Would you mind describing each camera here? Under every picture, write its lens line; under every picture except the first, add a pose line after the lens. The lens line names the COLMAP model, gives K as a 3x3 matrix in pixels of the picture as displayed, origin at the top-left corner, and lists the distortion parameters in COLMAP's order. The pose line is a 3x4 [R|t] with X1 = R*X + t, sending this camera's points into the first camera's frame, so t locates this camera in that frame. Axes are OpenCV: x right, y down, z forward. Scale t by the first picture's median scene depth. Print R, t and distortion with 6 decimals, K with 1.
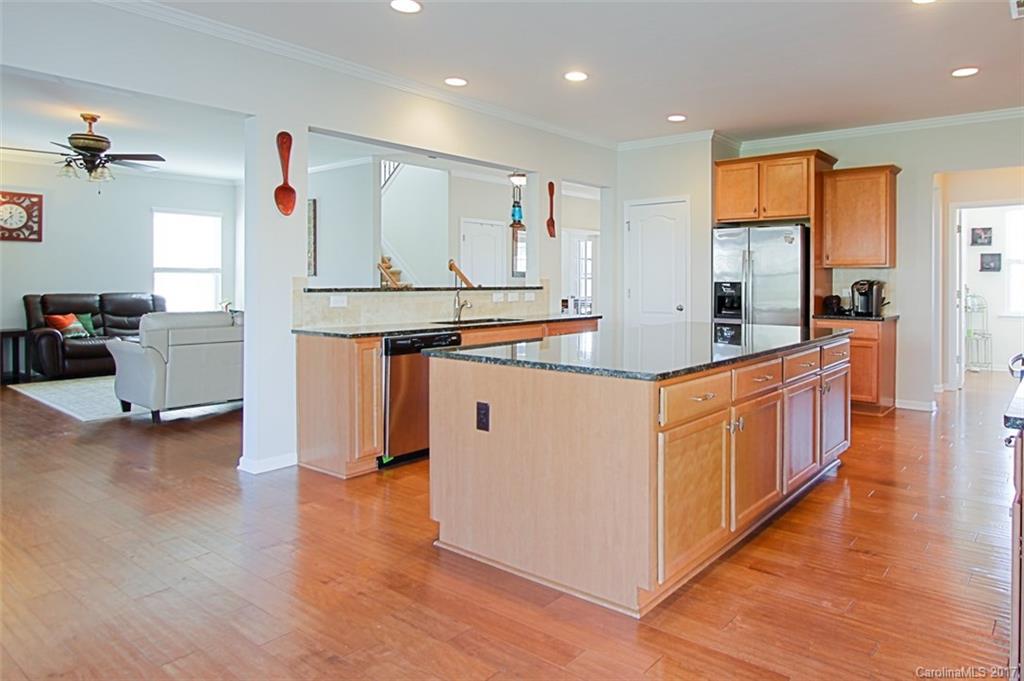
lens RADIAL K [[536.1, 0, 514.6], [0, 536.1, 282.9], [0, 0, 1]] dist [0.001280, -0.001032]
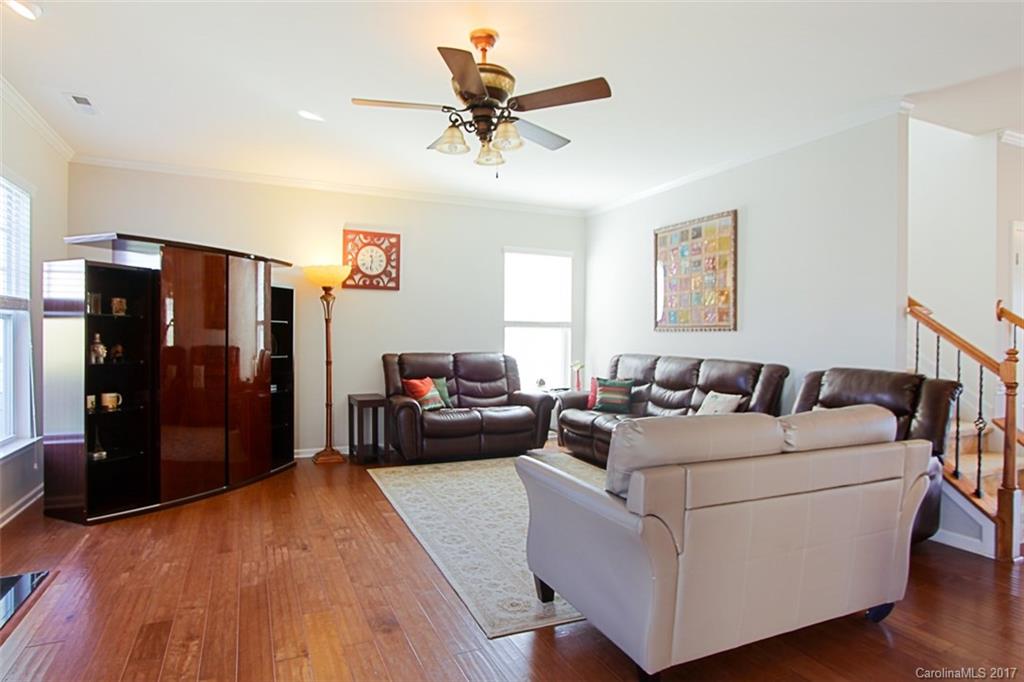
lens RADIAL K [[508.8, 0, 512.0], [0, 508.8, 341.0], [0, 0, 1]] dist [-0.014046, -0.000306]
pose [[0.885506, 0.007553, -0.464566, -0.362160], [-0.006120, 0.999971, 0.004592, -0.002517], [0.464587, -0.001223, 0.885527, 0.384910]]
